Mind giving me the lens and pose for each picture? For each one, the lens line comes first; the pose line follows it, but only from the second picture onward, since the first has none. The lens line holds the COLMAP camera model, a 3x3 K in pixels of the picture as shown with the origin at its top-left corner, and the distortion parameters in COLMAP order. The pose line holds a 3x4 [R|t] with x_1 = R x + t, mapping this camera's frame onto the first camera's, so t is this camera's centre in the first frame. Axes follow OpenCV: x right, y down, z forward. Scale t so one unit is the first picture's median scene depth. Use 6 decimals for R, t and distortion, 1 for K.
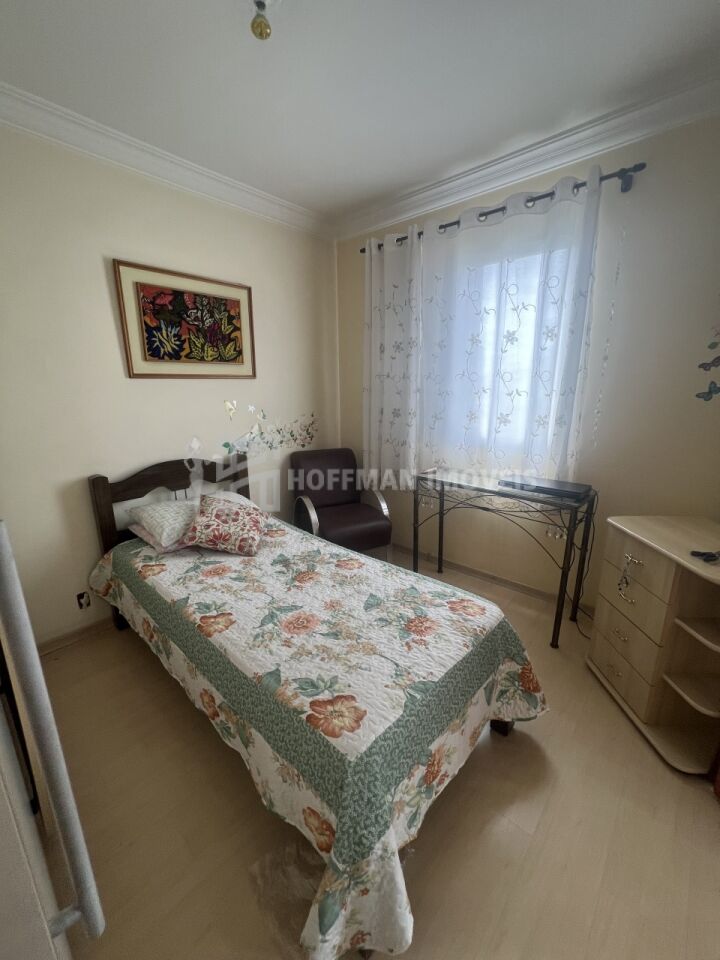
lens RADIAL K [[382.0, 0, 357.9], [0, 382.0, 481.2], [0, 0, 1]] dist [-0.004355, 0.001162]
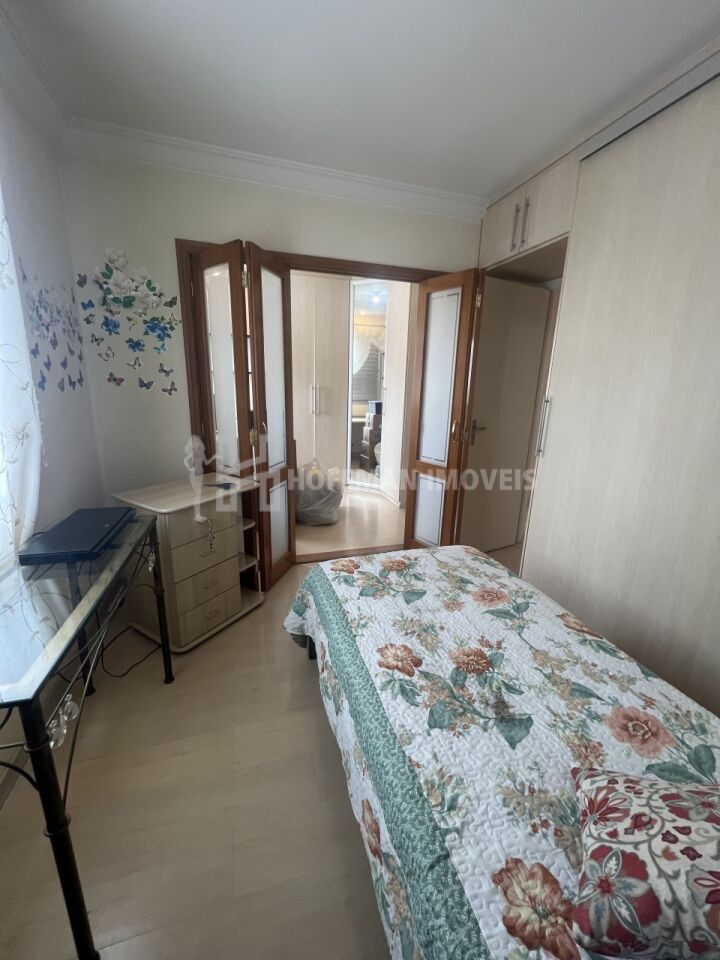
lens RADIAL K [[382.0, 0, 360.0], [0, 382.0, 480.3], [0, 0, 1]] dist [-0.004355, 0.001162]
pose [[-0.860486, -0.139093, 0.490120, -0.209635], [0.110459, 0.888194, 0.445993, -0.299917], [-0.497356, 0.437909, -0.748914, 1.220162]]
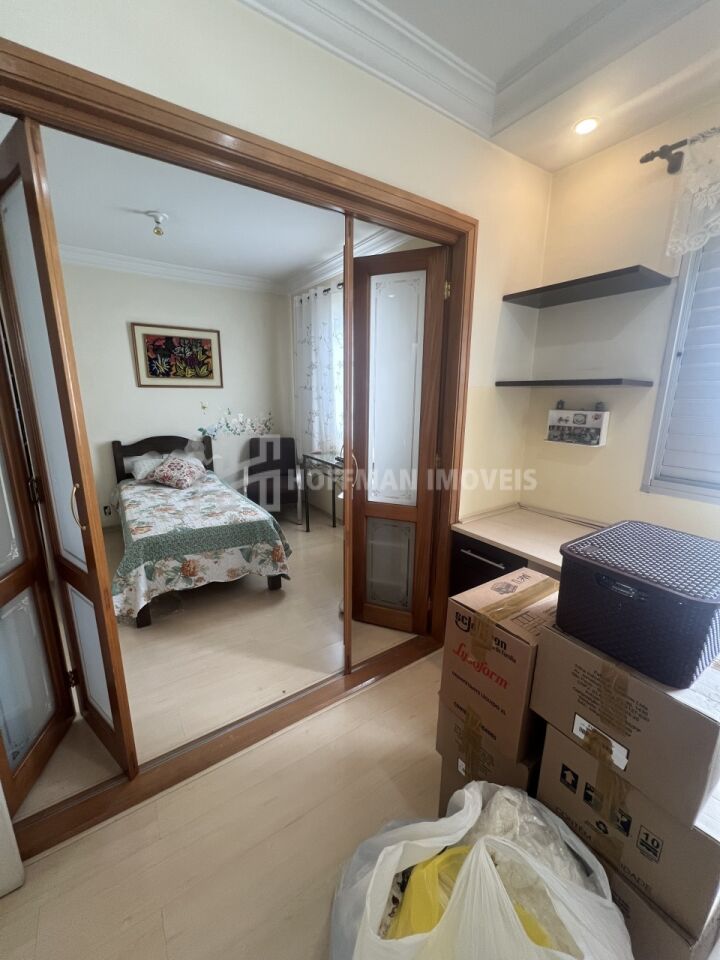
lens RADIAL K [[382.0, 0, 357.7], [0, 382.0, 481.2], [0, 0, 1]] dist [-0.004355, 0.001162]
pose [[0.969984, 0.070606, -0.232692, 0.853151], [-0.075003, 0.997132, -0.010091, 0.108461], [0.231312, 0.027240, 0.972498, -0.485434]]
